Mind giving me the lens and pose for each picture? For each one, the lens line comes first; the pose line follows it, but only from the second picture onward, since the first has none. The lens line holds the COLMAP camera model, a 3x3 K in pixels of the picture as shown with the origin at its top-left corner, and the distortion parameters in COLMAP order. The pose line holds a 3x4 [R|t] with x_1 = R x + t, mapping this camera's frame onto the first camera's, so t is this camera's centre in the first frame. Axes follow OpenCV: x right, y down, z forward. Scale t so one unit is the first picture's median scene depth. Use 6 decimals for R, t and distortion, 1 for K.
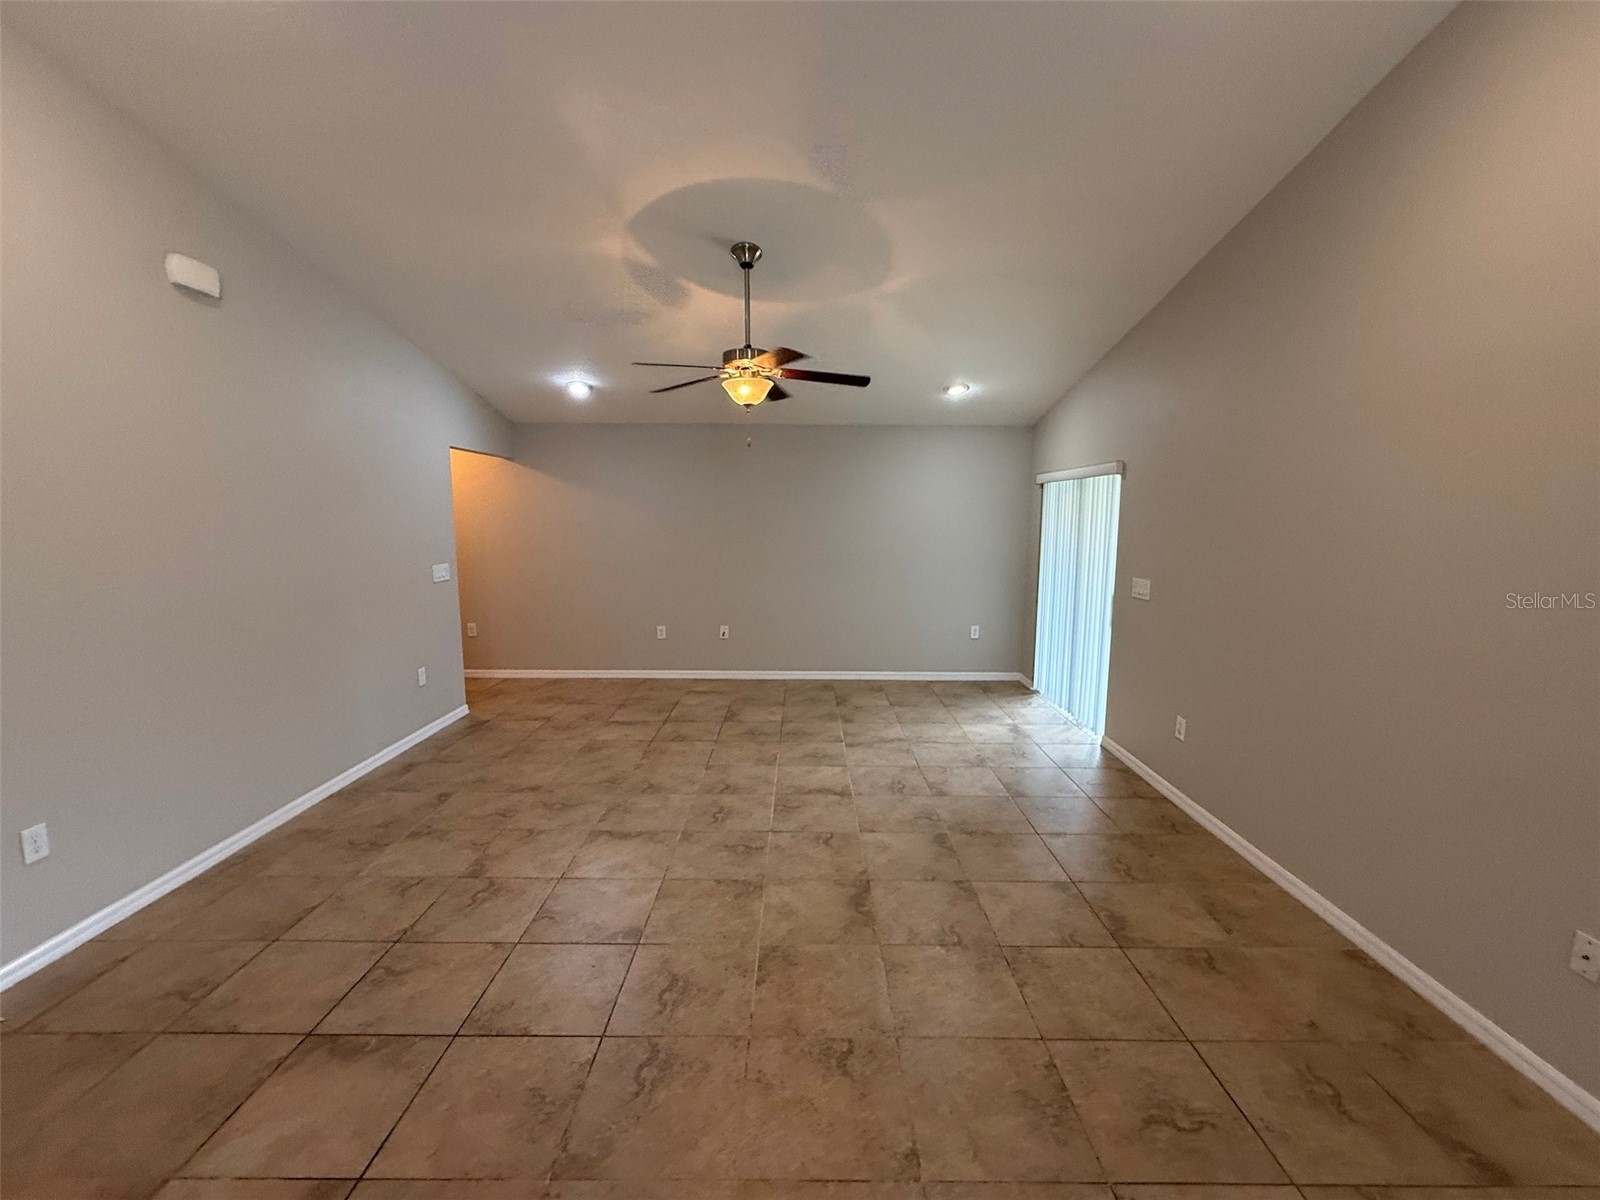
lens RADIAL K [[674.0, 0, 800.0], [0, 674.0, 600.0], [0, 0, 1]] dist [0.001910, 0.000276]
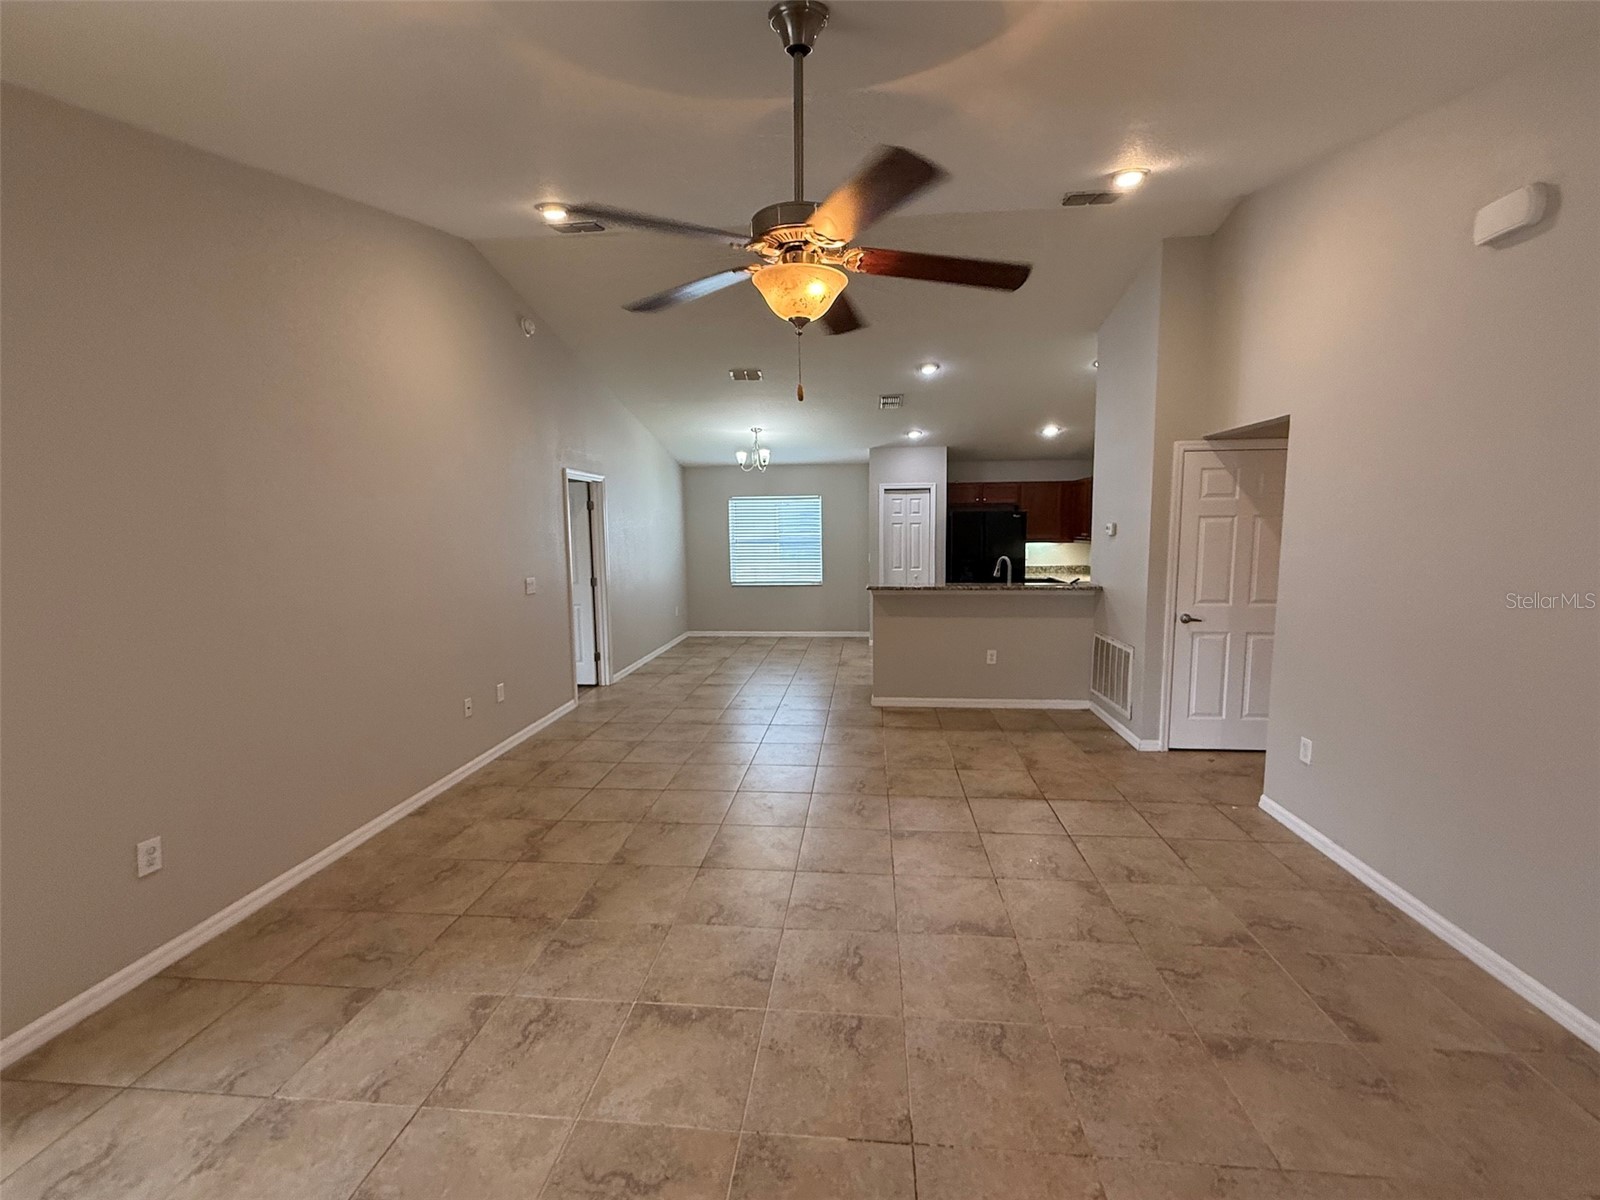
lens RADIAL K [[674.0, 0, 800.0], [0, 674.0, 600.0], [0, 0, 1]] dist [0.001910, 0.000276]
pose [[-0.995313, -0.005939, 0.096523, -0.137429], [0.017259, 0.971177, 0.237732, -0.217472], [-0.095153, 0.238284, -0.966523, 1.685148]]
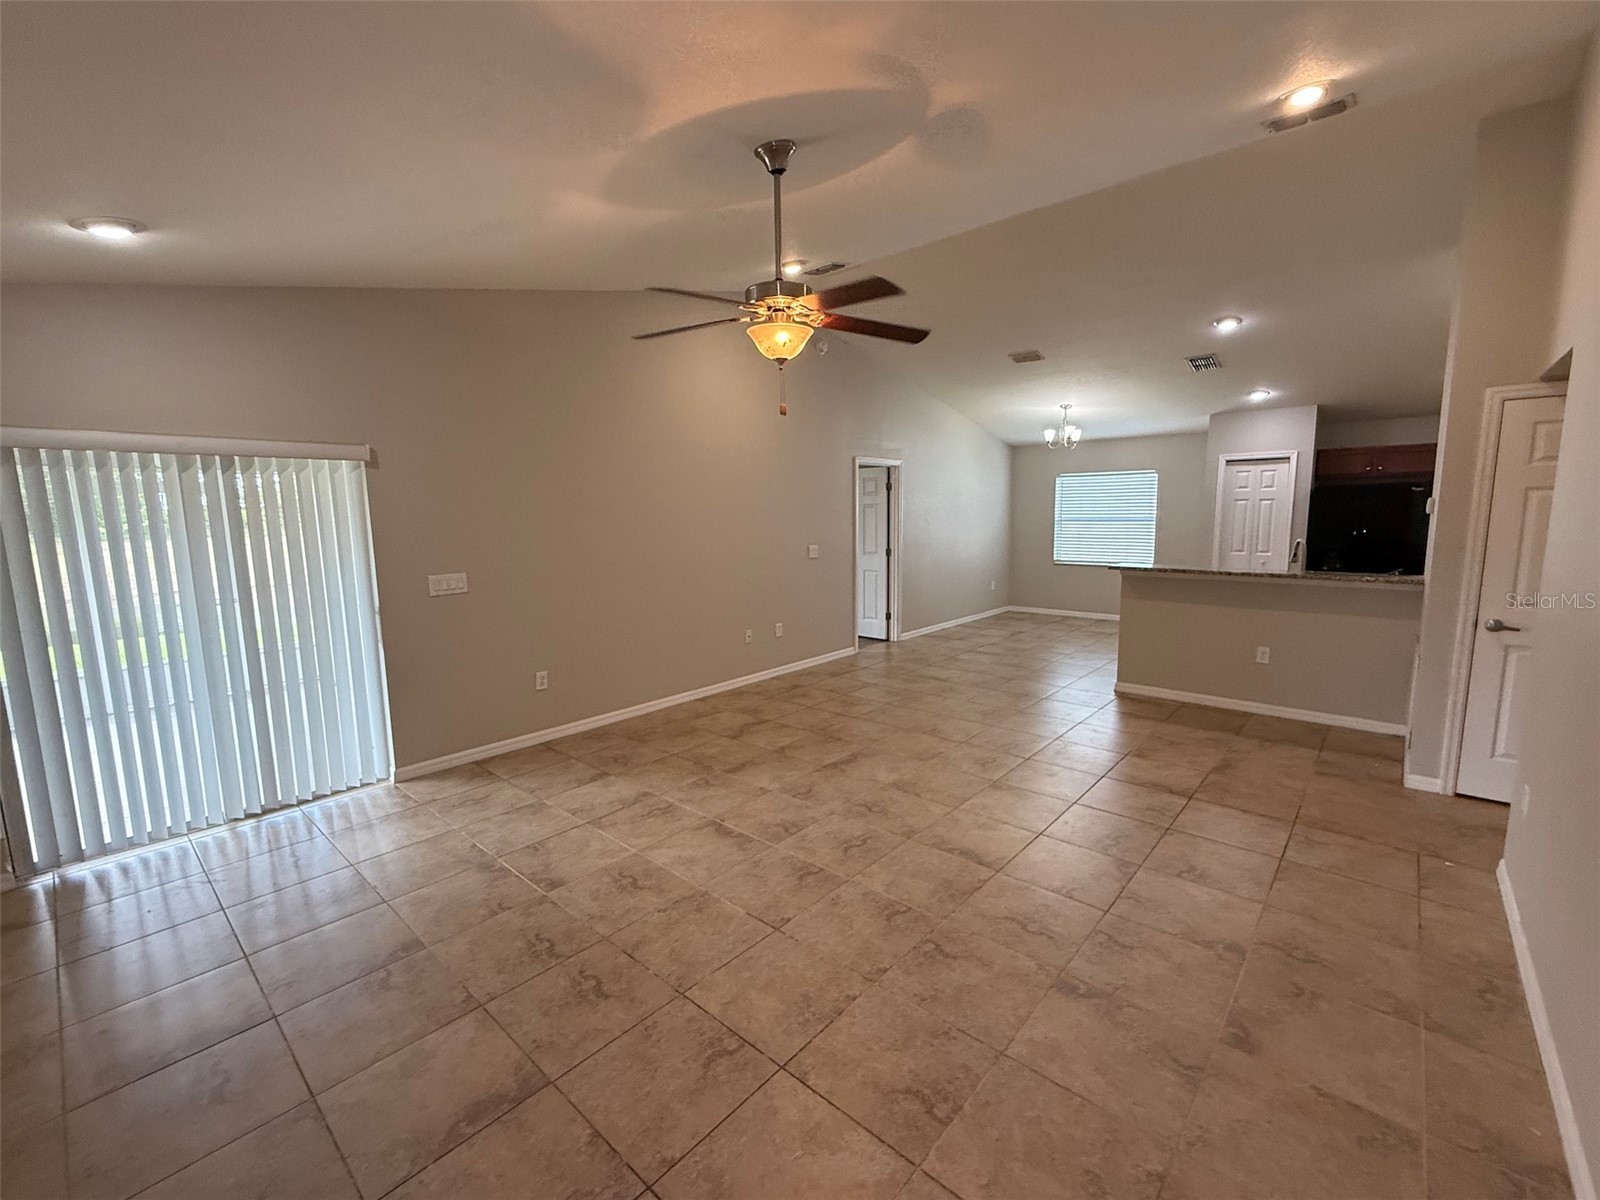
lens RADIAL K [[671.1, 0, 802.2], [0, 671.1, 599.9], [0, 0, 1]] dist [0.000074, 0.000698]
pose [[-0.747871, -0.085366, 0.658332, -0.660602], [0.095139, 0.967678, 0.233557, -0.218196], [-0.656991, 0.237303, -0.715577, 1.707908]]
